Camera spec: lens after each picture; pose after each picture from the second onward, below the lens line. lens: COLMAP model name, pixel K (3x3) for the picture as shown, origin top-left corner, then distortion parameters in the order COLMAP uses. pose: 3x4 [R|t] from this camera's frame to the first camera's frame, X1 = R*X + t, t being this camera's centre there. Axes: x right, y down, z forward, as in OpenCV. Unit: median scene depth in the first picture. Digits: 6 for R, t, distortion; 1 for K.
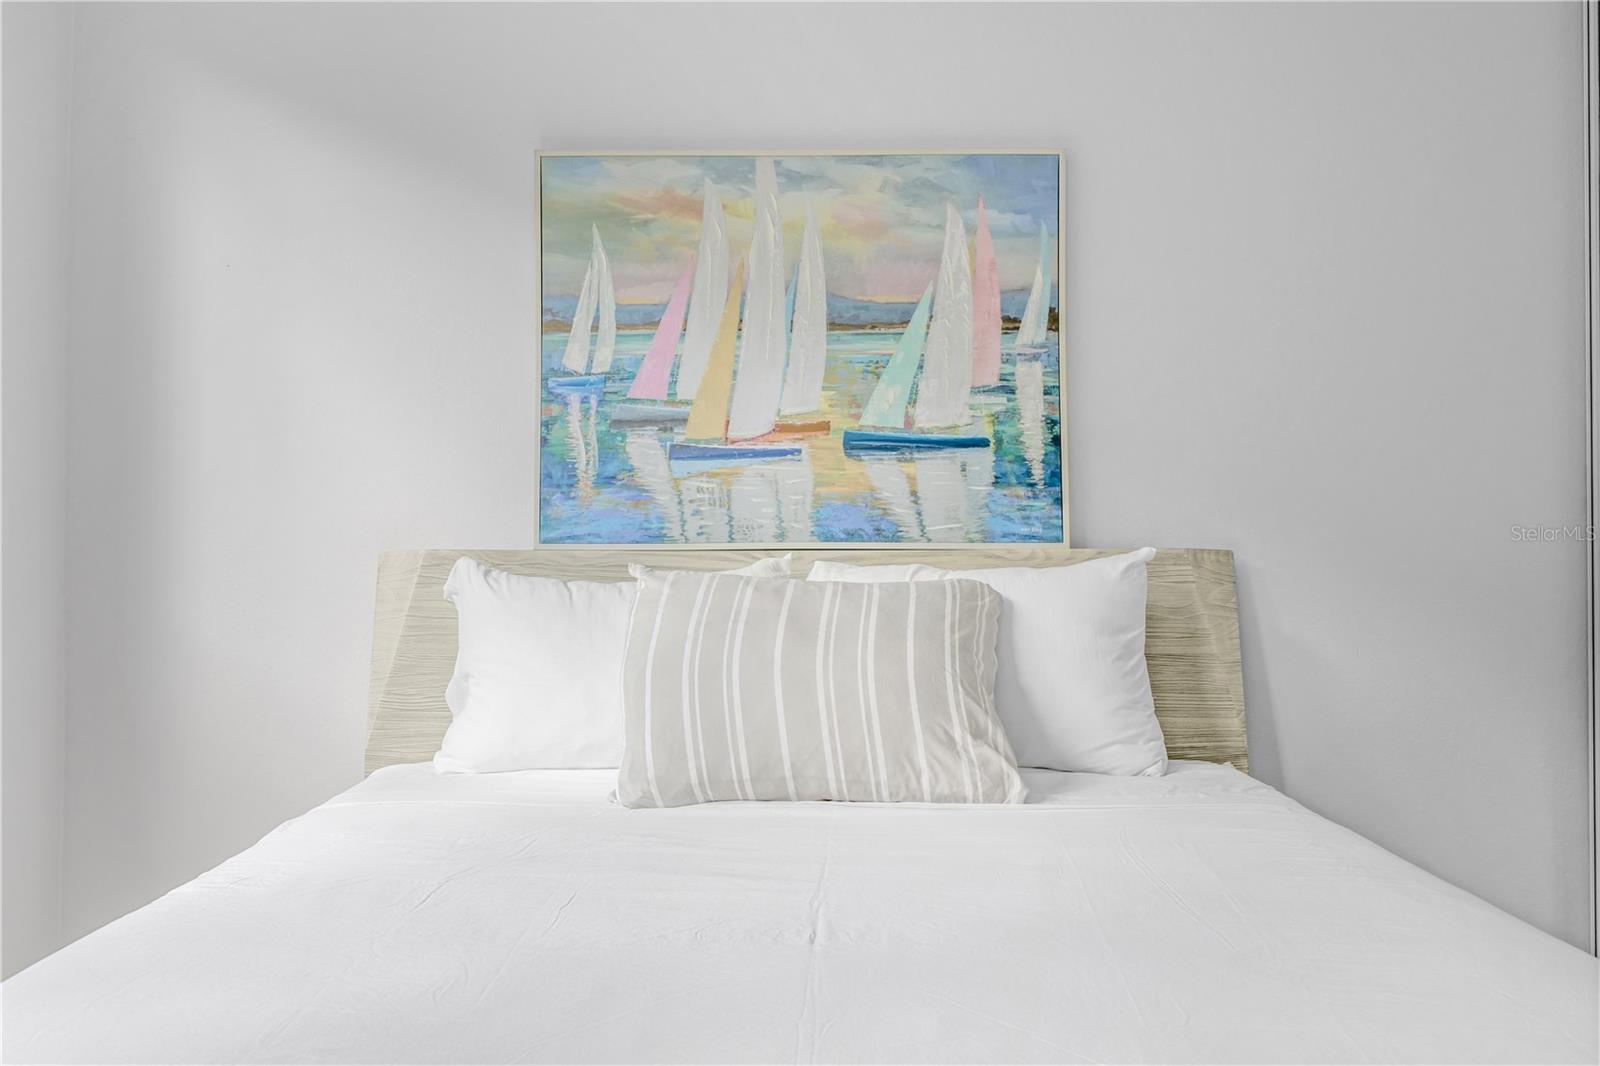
lens RADIAL K [[1300.7, 0, 799.4], [0, 1300.7, 533.5], [0, 0, 1]] dist [0.005603, 0.000840]
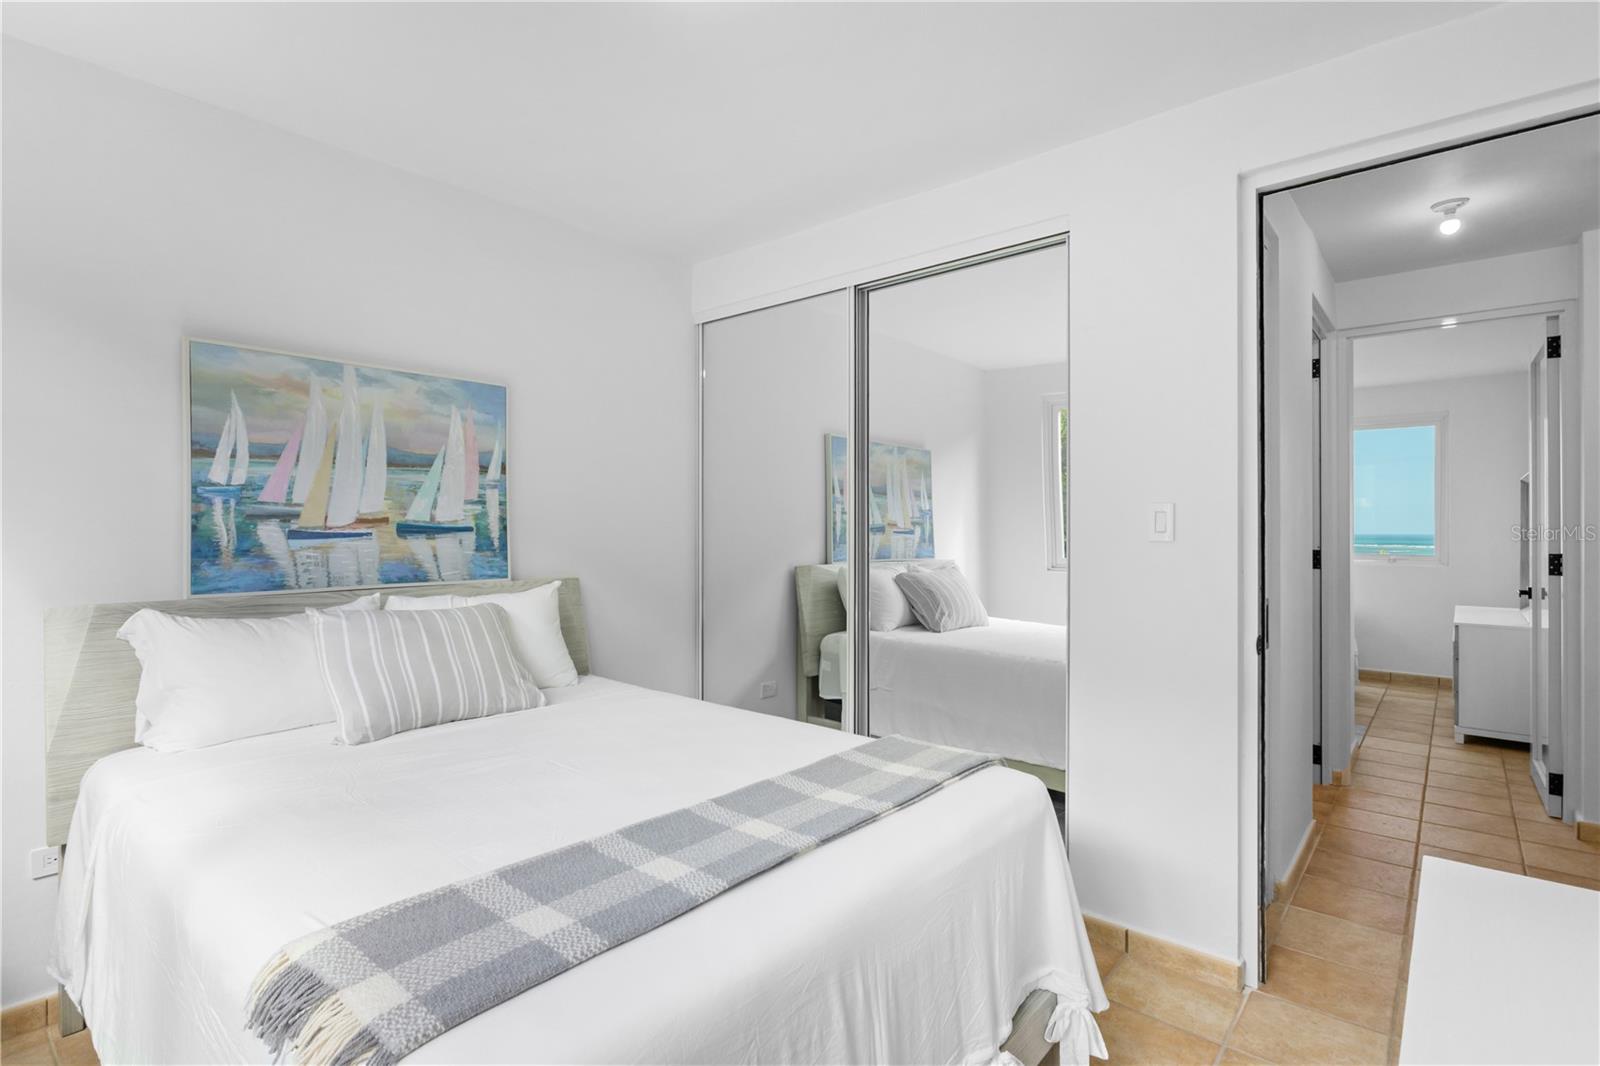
lens RADIAL K [[774.9, 0, 800.2], [0, 774.9, 531.8], [0, 0, 1]] dist [0.002605, 0.000615]
pose [[0.647085, 0.000279, 0.762418, -0.429909], [-0.009088, 0.999932, 0.007347, -0.079151], [-0.762364, -0.011683, 0.647043, -0.137065]]
